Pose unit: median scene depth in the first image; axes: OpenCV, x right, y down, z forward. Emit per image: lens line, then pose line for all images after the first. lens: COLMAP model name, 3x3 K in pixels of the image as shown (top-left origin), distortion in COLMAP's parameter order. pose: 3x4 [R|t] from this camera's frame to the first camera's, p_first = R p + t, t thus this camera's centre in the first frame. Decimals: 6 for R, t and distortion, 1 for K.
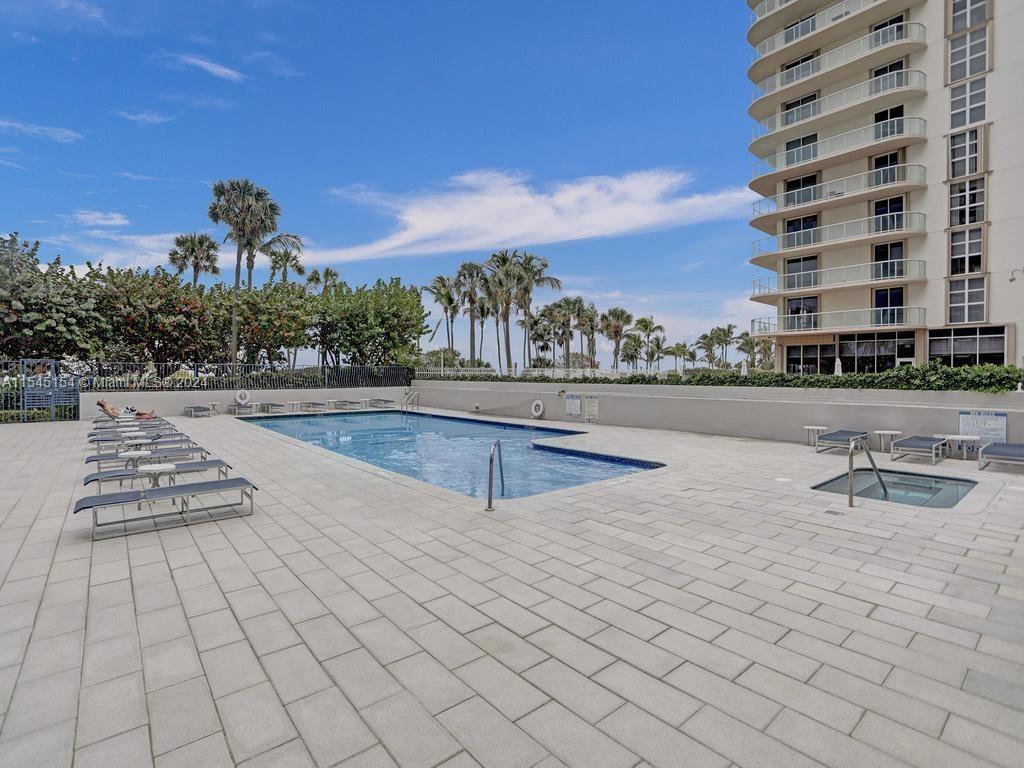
lens RADIAL K [[487.6, 0, 512.0], [0, 487.6, 384.0], [0, 0, 1]] dist [-0.002048, 0.000710]
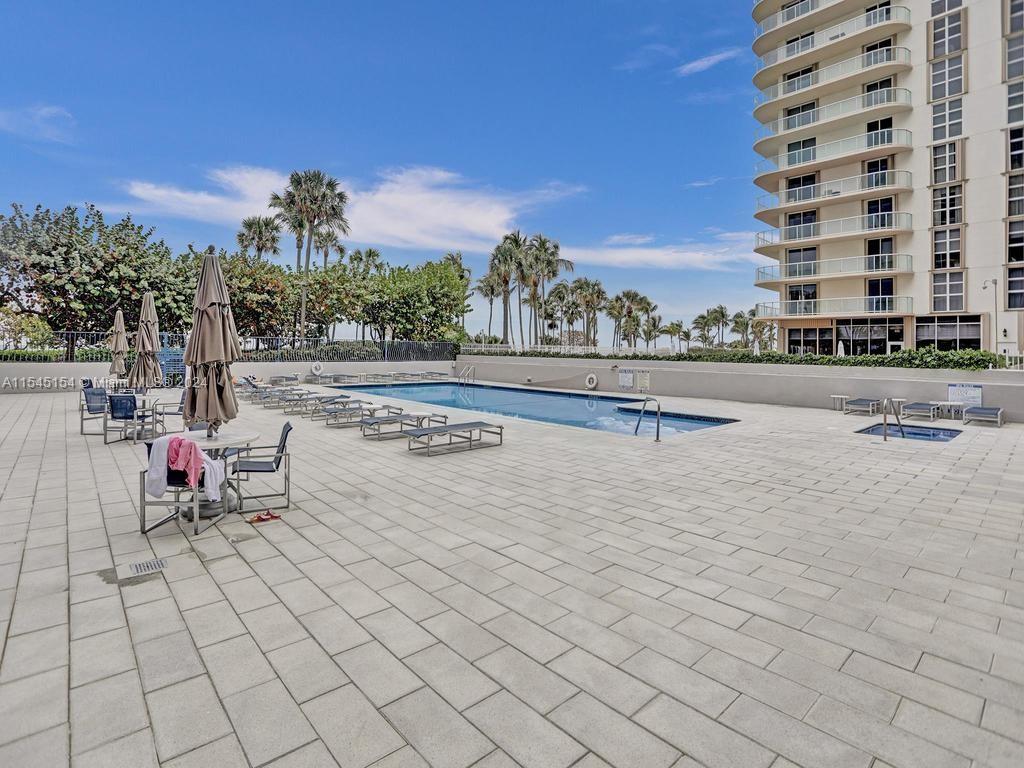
lens RADIAL K [[502.6, 0, 512.0], [0, 502.6, 346.6], [0, 0, 1]] dist [0.001046, -0.000898]
pose [[0.999122, 0.014848, 0.039186, -0.115770], [-0.013749, 0.999509, -0.028155, 0.002749], [-0.039584, 0.027592, 0.998835, -0.116088]]
